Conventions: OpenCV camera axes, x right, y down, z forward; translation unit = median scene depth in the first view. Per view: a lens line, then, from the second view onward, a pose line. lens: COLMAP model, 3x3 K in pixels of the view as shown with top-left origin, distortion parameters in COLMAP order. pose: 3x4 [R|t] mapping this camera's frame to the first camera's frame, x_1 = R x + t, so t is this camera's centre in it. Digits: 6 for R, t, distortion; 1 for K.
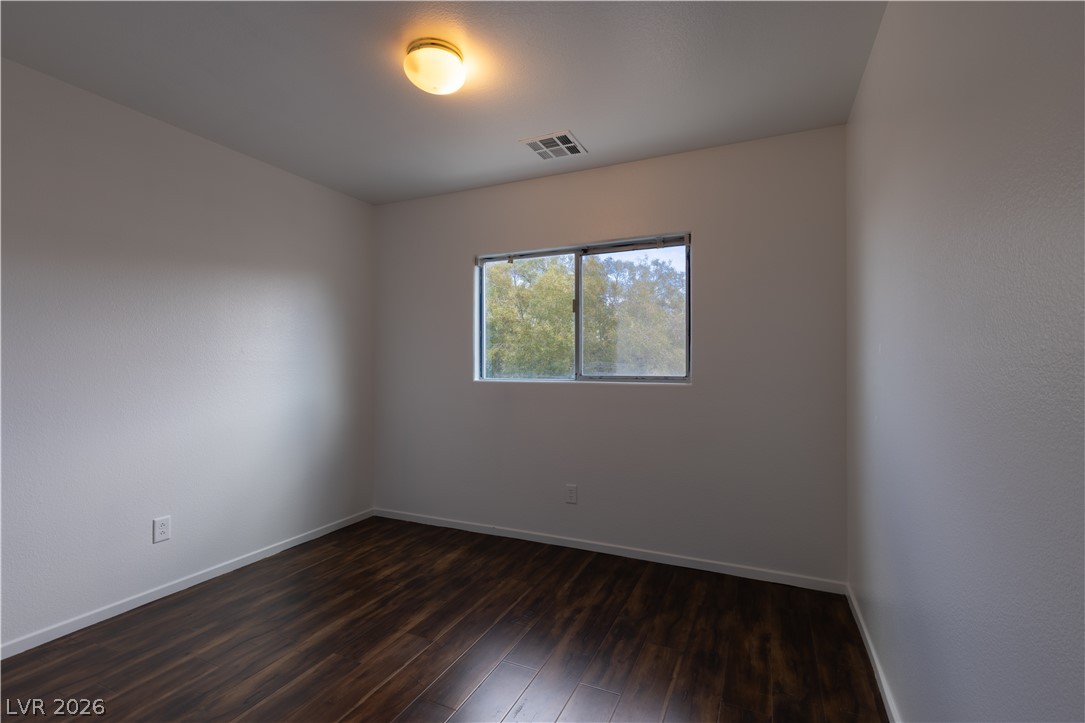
lens RADIAL K [[484.5, 0, 548.6], [0, 484.5, 351.6], [0, 0, 1]] dist [-0.001078, 0.000872]
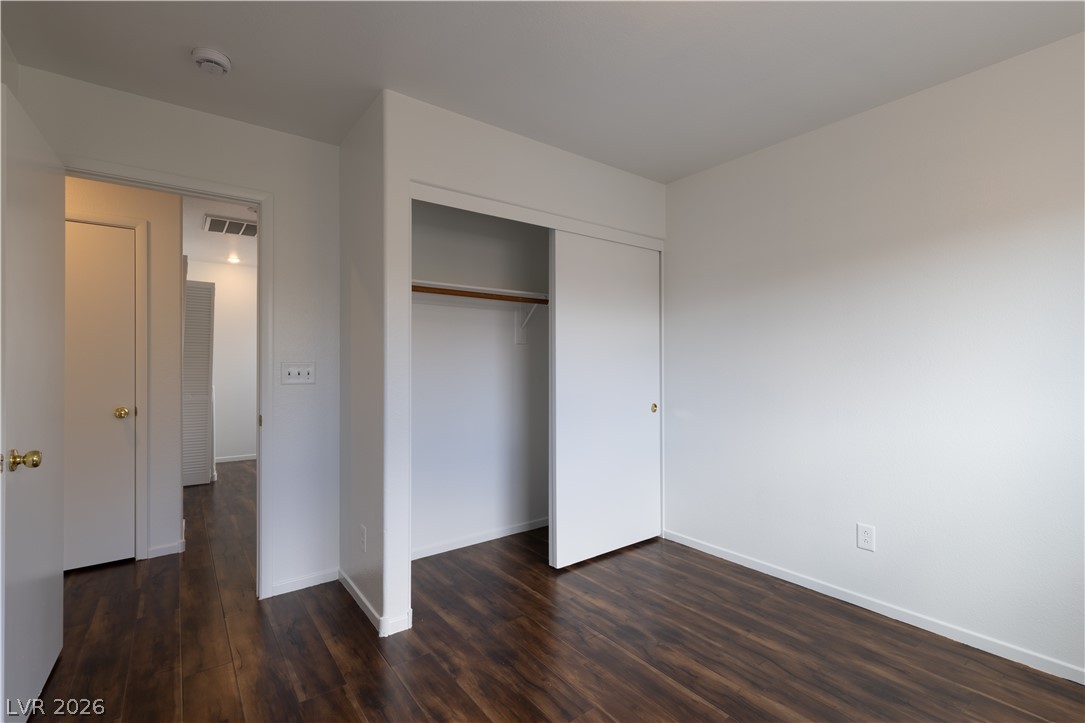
lens RADIAL K [[484.5, 0, 539.2], [0, 484.5, 360.9], [0, 0, 1]] dist [-0.001078, 0.000872]
pose [[-0.476949, -0.001000, -0.878931, 0.418122], [0.025568, 0.999560, -0.015011, 0.019762], [0.878559, -0.029632, -0.476713, 1.072486]]
